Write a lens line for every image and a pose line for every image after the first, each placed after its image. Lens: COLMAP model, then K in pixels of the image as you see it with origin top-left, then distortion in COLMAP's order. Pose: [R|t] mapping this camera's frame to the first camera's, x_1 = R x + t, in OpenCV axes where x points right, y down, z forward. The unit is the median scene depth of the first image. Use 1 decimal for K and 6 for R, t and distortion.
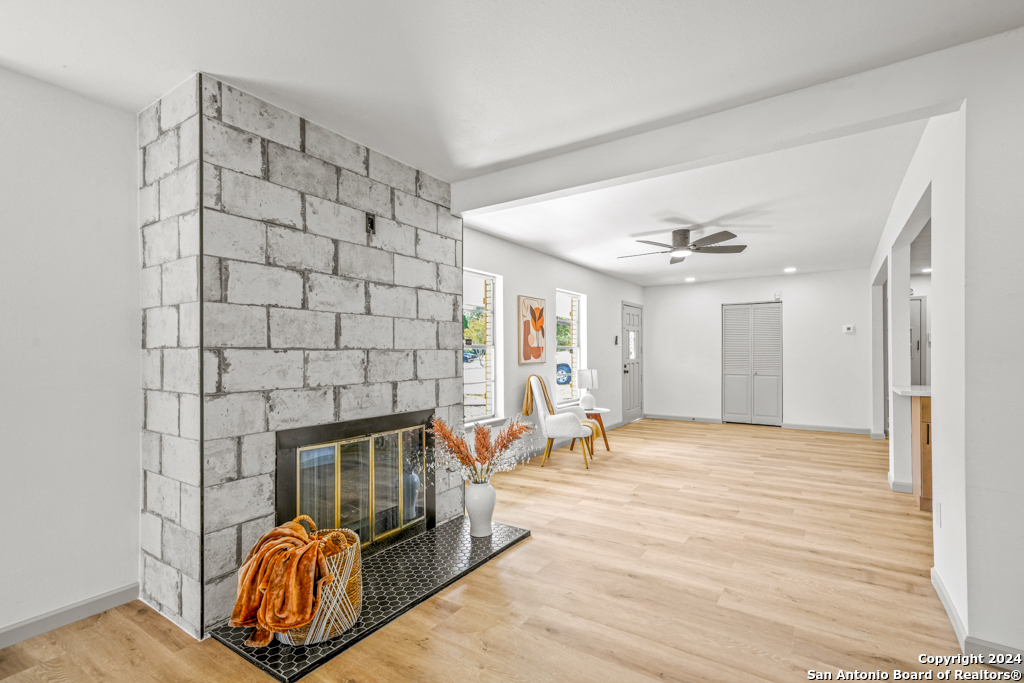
lens RADIAL K [[476.1, 0, 511.3], [0, 476.1, 351.0], [0, 0, 1]] dist [0.000426, 0.000074]
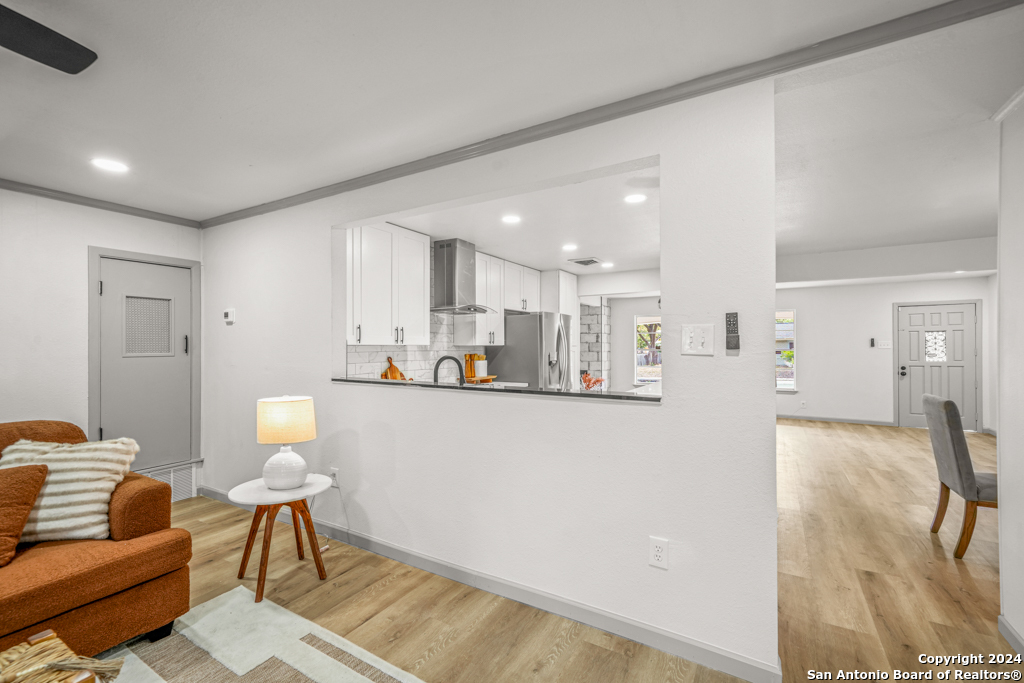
lens RADIAL K [[435.2, 0, 512.0], [0, 435.2, 341.5], [0, 0, 1]] dist [0.001207, 0.000177]
pose [[0.053728, -0.011198, -0.998493, 2.776686], [0.004051, 0.999931, -0.010997, -0.042795], [0.998547, -0.003454, 0.053769, 0.350501]]
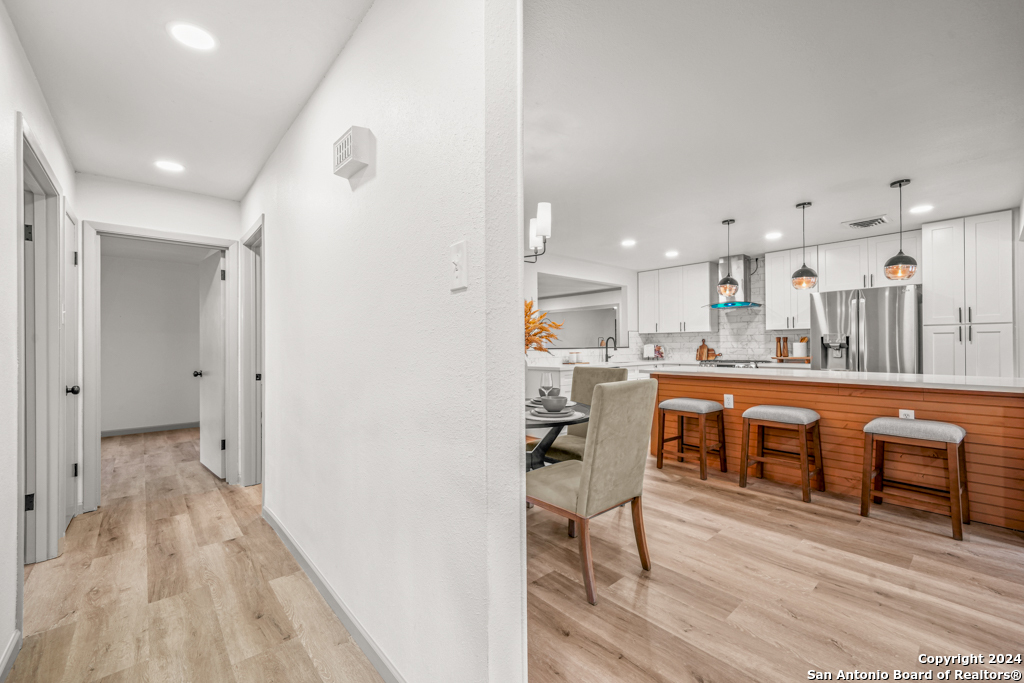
lens RADIAL K [[417.8, 0, 512.0], [0, 417.8, 341.5], [0, 0, 1]] dist [0.001240, 0.000057]
pose [[-0.965585, 0.010749, 0.259866, 1.841075], [0.008113, 0.999904, -0.011212, 0.015182], [-0.259962, -0.008718, -0.965580, 2.327333]]
